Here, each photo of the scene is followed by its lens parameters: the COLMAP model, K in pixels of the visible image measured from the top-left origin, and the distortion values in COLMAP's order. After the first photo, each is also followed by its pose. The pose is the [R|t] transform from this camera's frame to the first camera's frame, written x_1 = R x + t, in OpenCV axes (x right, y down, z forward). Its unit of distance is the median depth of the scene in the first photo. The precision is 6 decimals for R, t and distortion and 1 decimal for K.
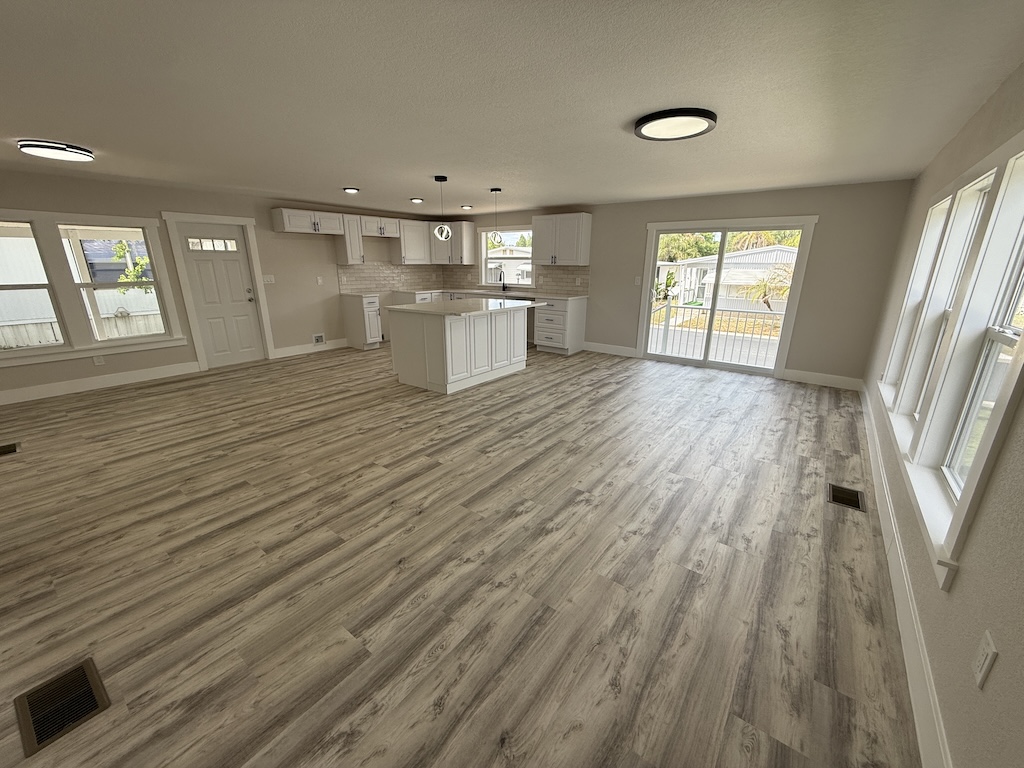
lens RADIAL K [[408.0, 0, 509.2], [0, 408.0, 385.0], [0, 0, 1]] dist [0.001881, -0.000463]
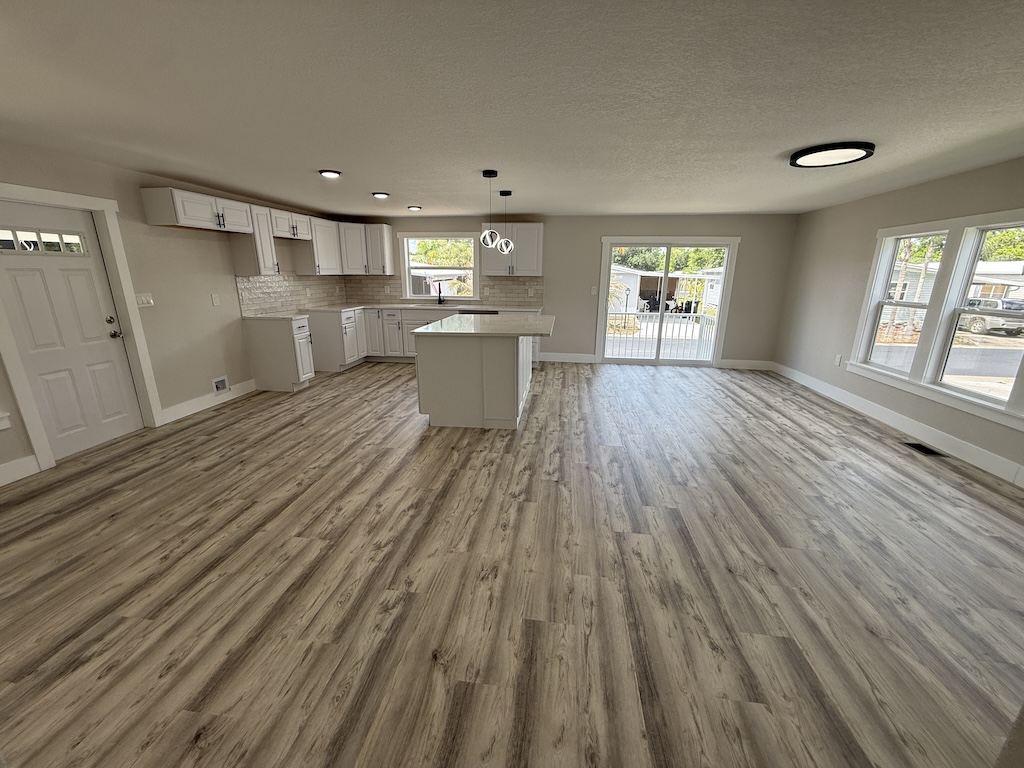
lens RADIAL K [[408.0, 0, 509.2], [0, 408.0, 385.0], [0, 0, 1]] dist [0.001881, -0.000463]
pose [[0.868458, -0.130370, 0.478313, -0.517608], [0.139519, 0.990081, 0.016539, -0.078694], [-0.475725, 0.052370, 0.878033, 0.243969]]
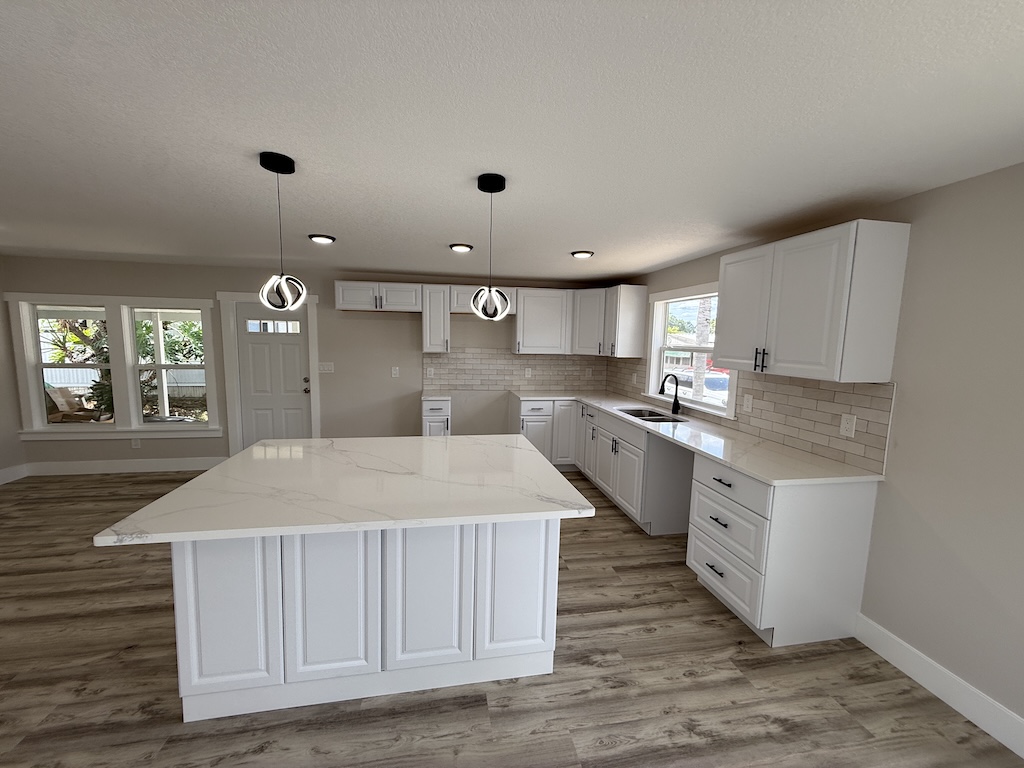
lens RADIAL K [[408.0, 0, 509.2], [0, 408.0, 385.0], [0, 0, 1]] dist [0.001881, -0.000463]
pose [[0.743099, 0.088505, -0.663303, 0.251027], [-0.211214, 0.971567, -0.106987, -0.265327], [0.634974, 0.219601, 0.740664, 0.791358]]
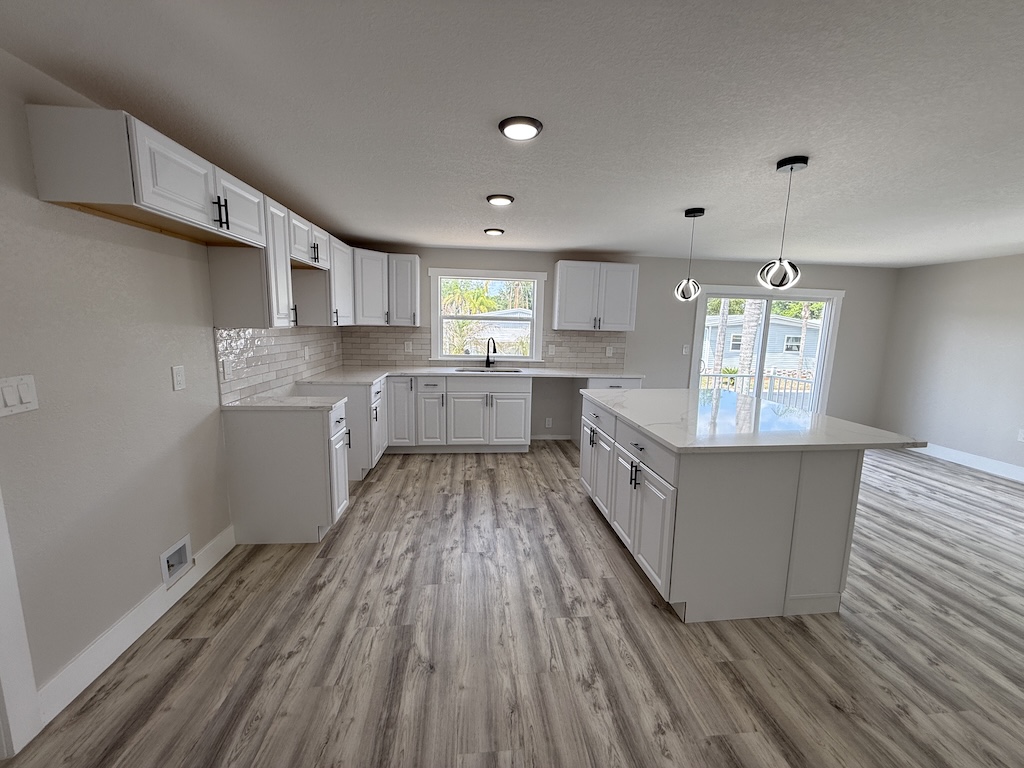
lens RADIAL K [[408.0, 0, 509.2], [0, 408.0, 385.0], [0, 0, 1]] dist [0.001881, -0.000463]
pose [[0.729156, -0.089744, 0.678437, -0.665197], [0.176367, 0.982519, -0.059584, -0.250001], [-0.661230, 0.163100, 0.732238, 0.804746]]
